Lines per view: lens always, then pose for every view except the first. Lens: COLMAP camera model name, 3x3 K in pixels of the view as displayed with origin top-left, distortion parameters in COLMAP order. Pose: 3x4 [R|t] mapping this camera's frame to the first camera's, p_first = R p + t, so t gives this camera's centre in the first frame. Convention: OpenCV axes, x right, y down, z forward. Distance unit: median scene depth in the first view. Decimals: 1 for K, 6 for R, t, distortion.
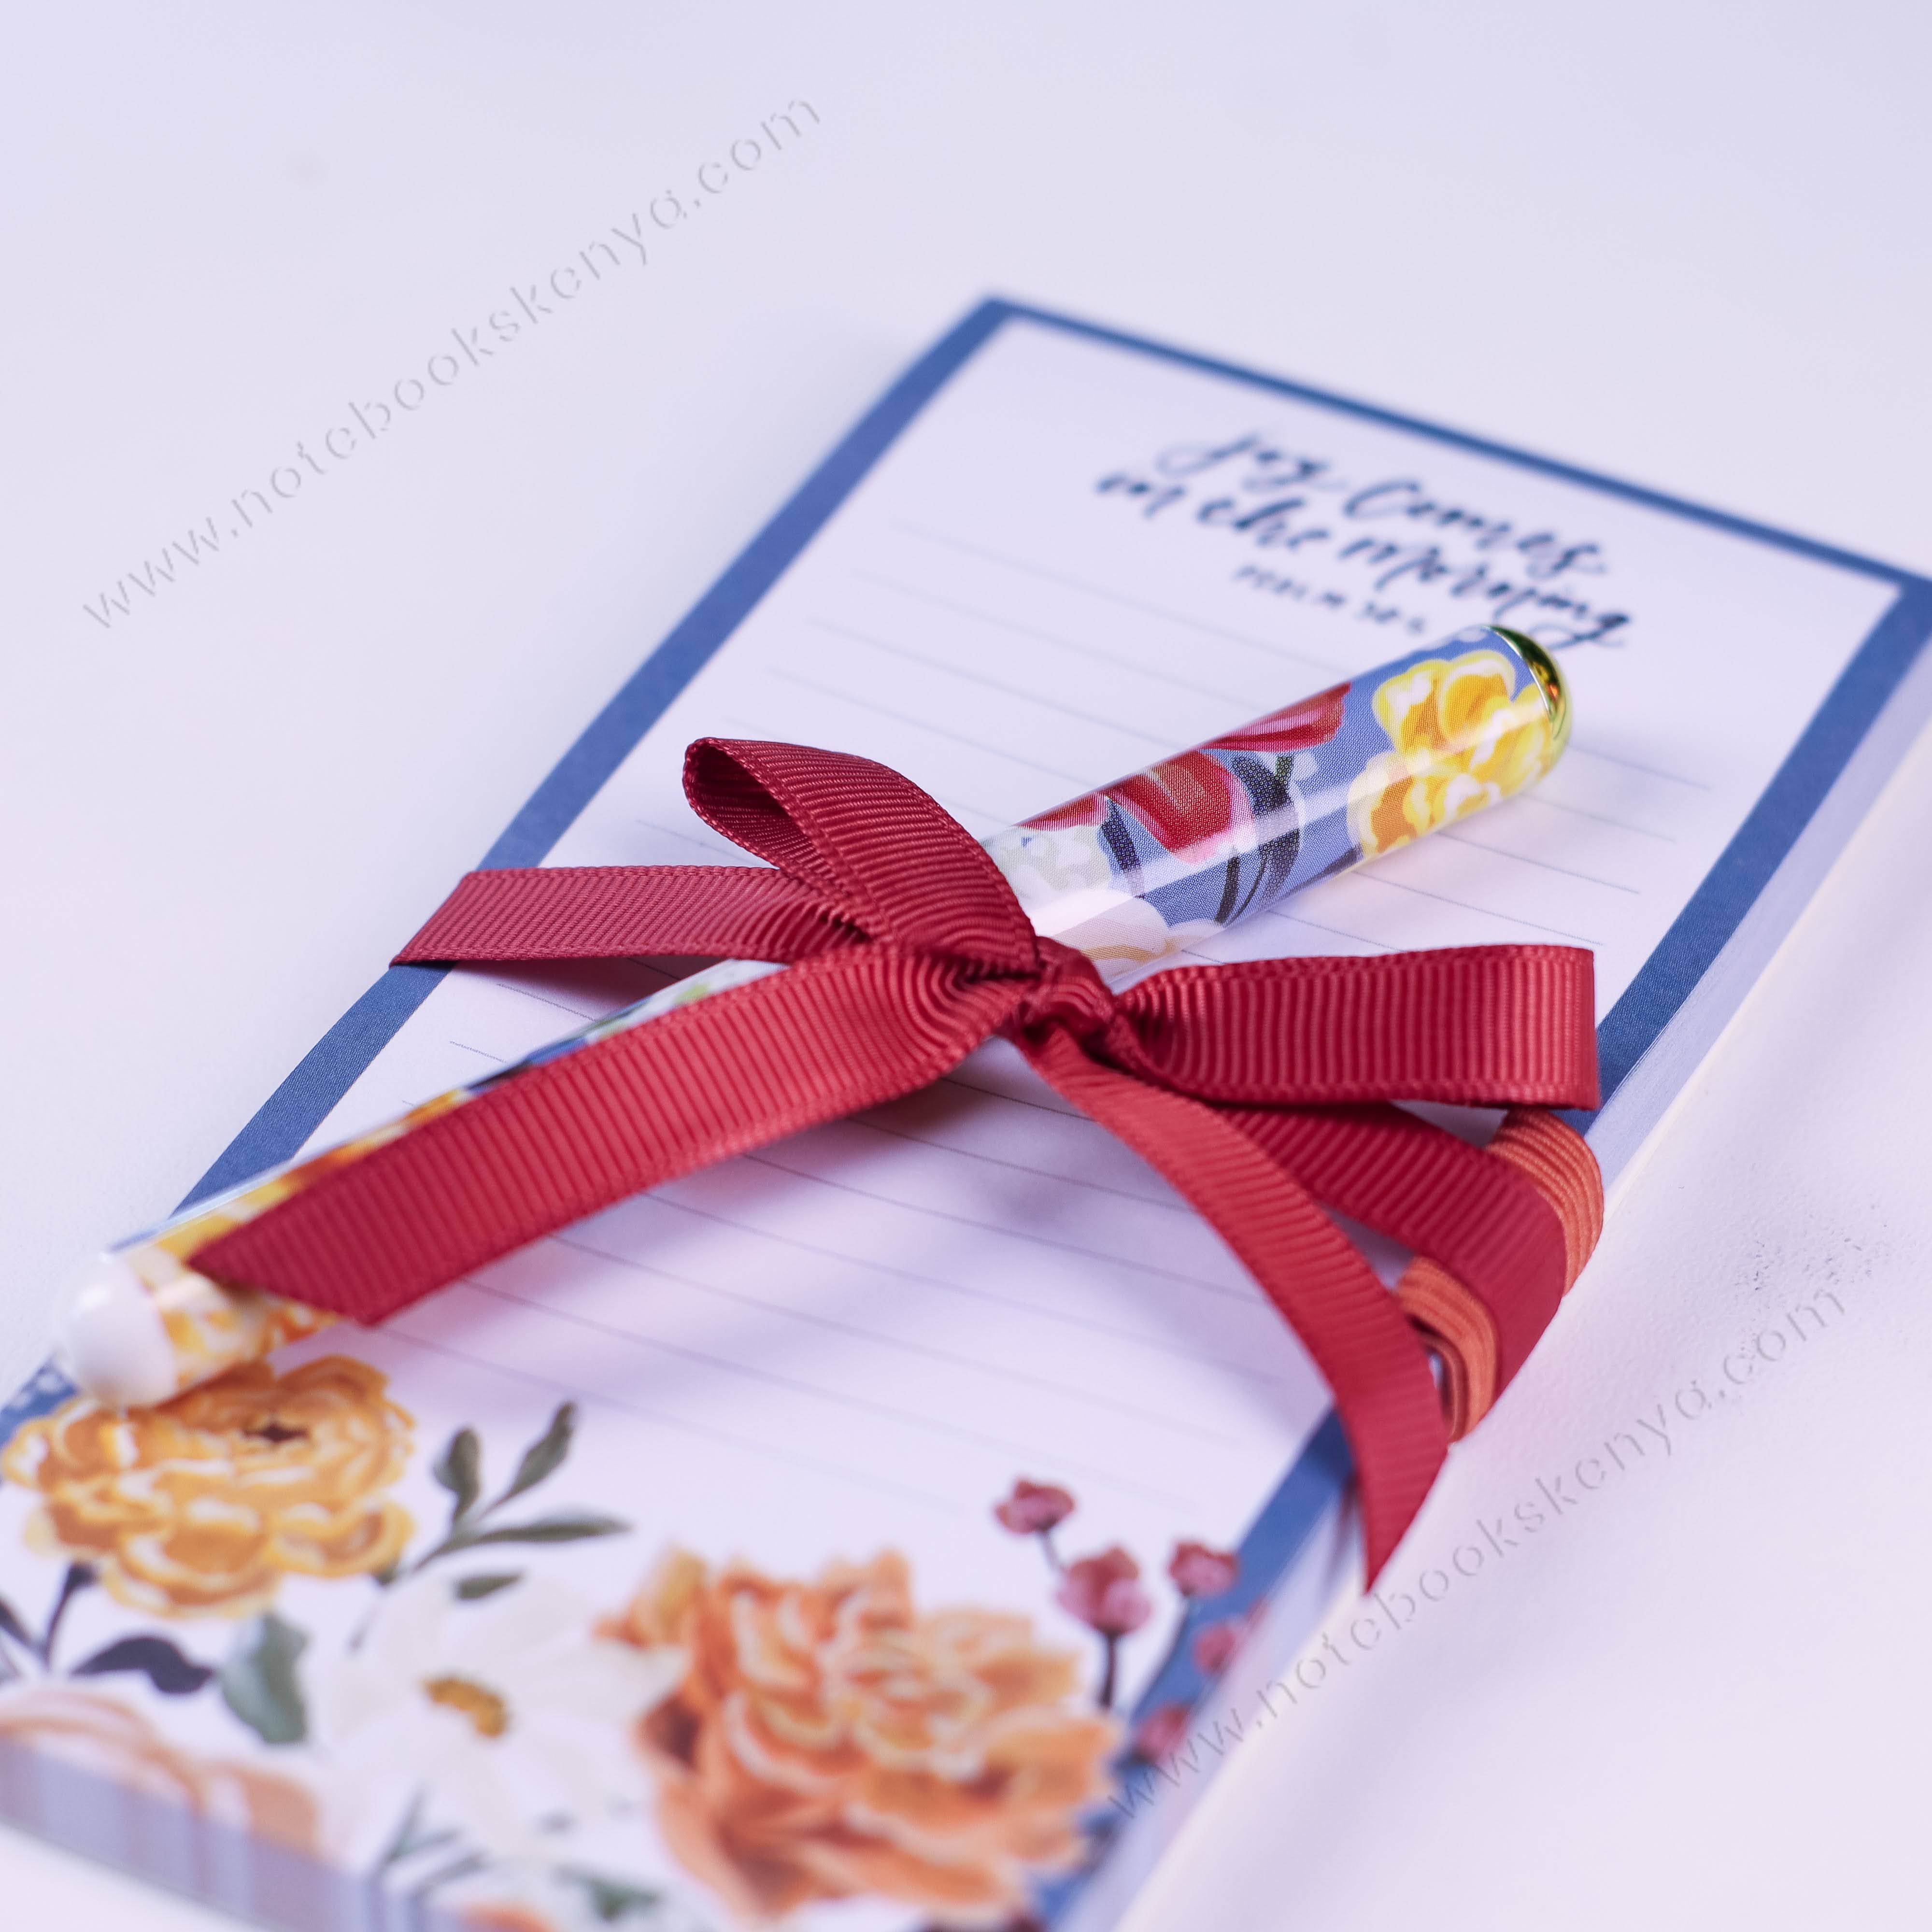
lens RADIAL K [[7046.6, 0, 966.0], [0, 7046.6, 966.0], [0, 0, 1]] dist [-0.130654, -0.686369]
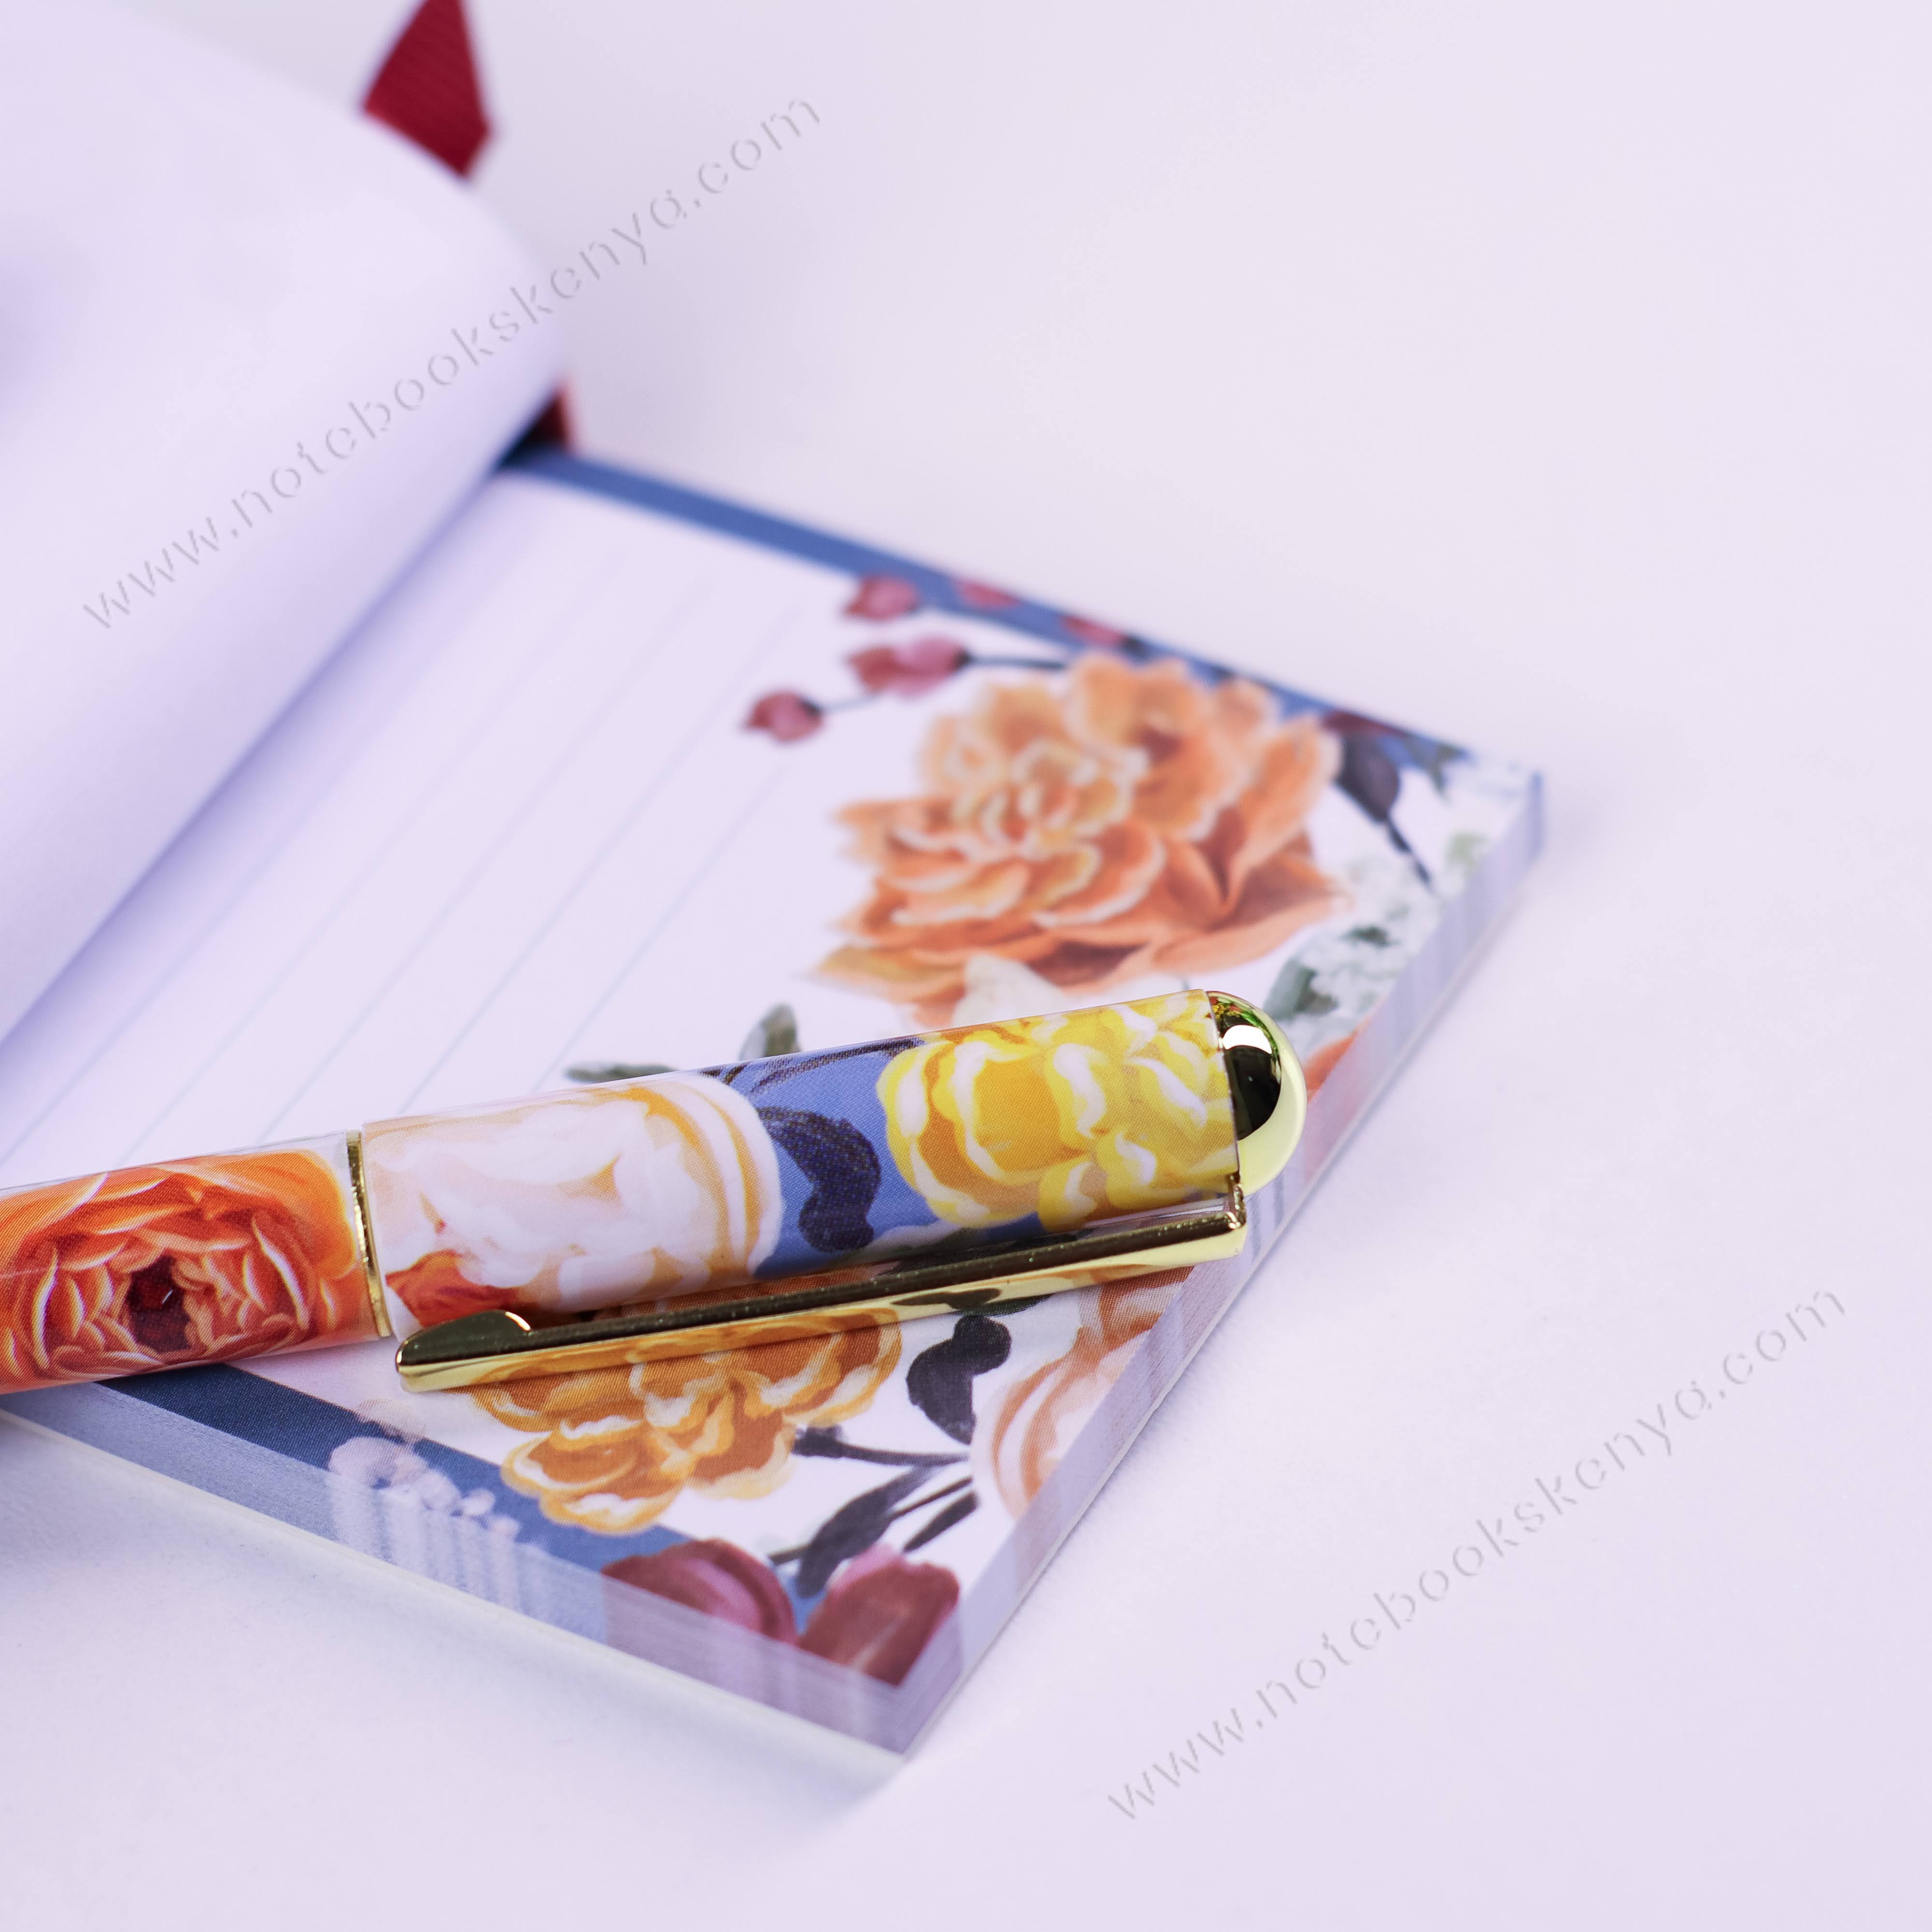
lens RADIAL K [[7386.6, 0, 966.0], [0, 7386.6, 966.0], [0, 0, 1]] dist [-0.049158, -3.558285]
pose [[0.023957, -0.679365, 0.733409, -0.771711], [0.695030, 0.538636, 0.476241, -0.378919], [-0.718582, 0.498332, 0.485083, 0.500249]]
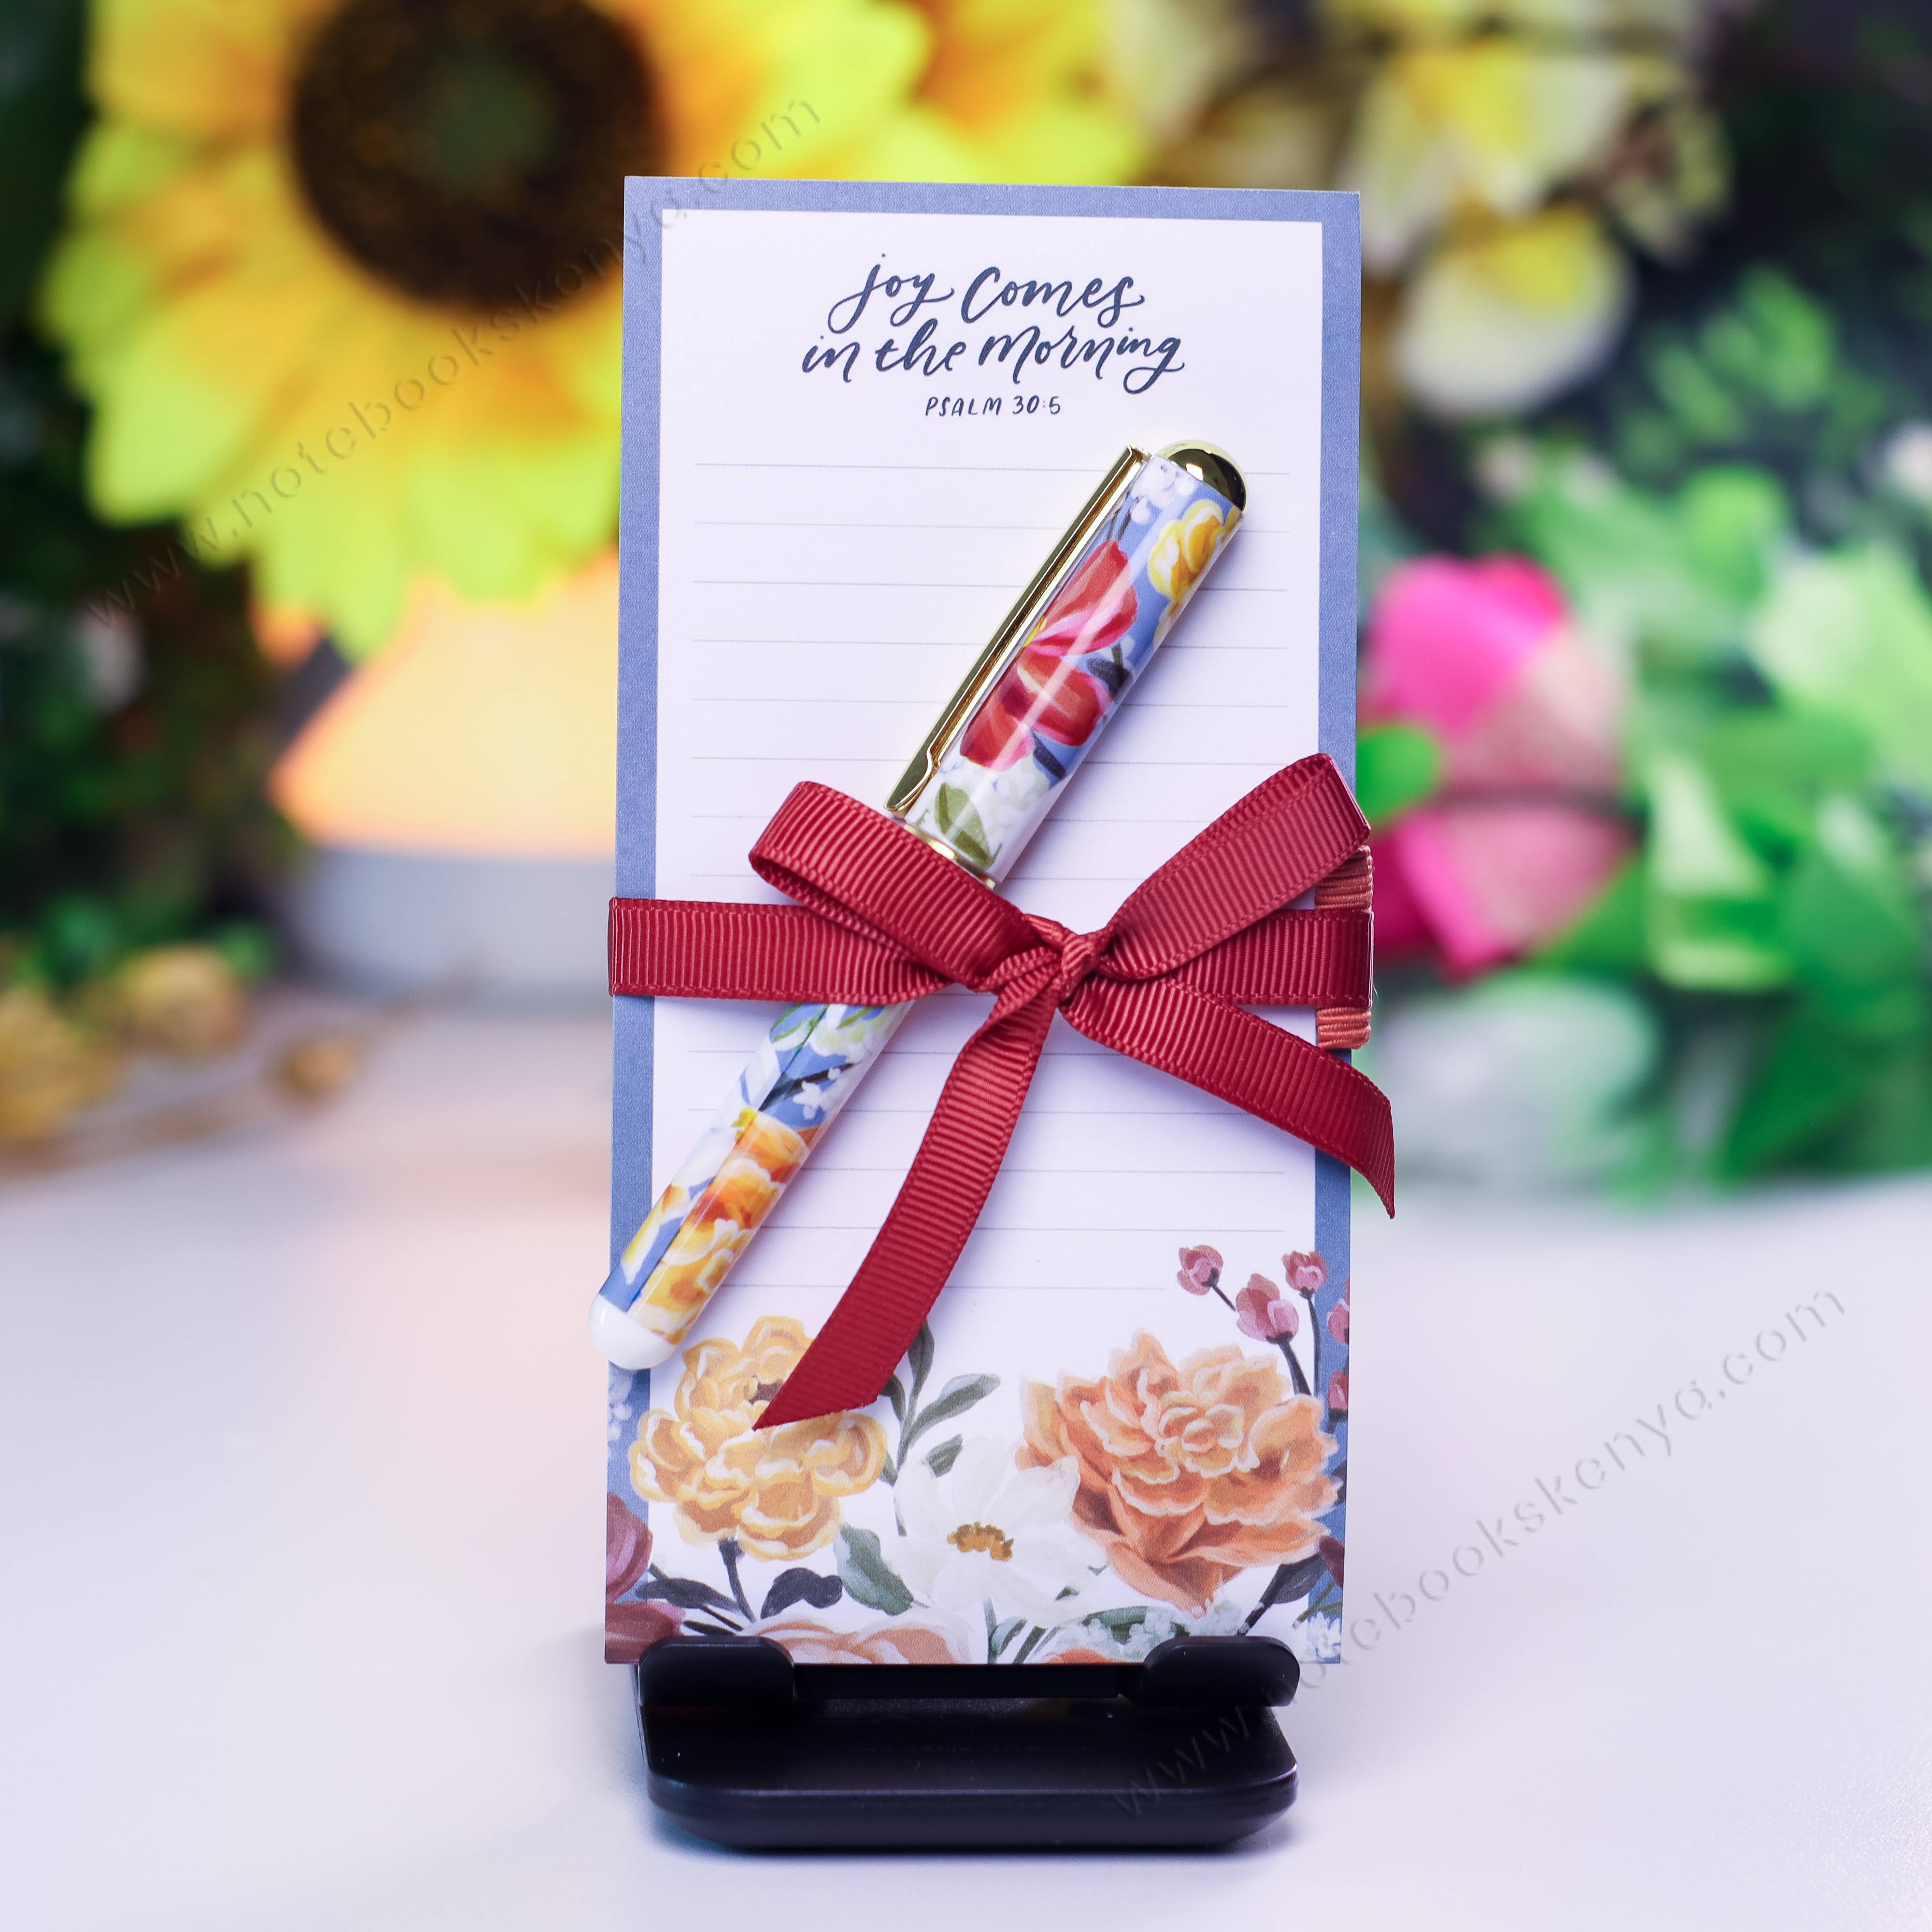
lens RADIAL K [[7046.6, 0, 966.0], [0, 7046.6, 966.0], [0, 0, 1]] dist [-0.130654, -0.686369]
pose [[0.889447, -0.449185, 0.084366, -0.156260], [0.223218, 0.588020, 0.777436, -1.345408], [-0.398822, -0.672655, 0.623279, -0.017670]]
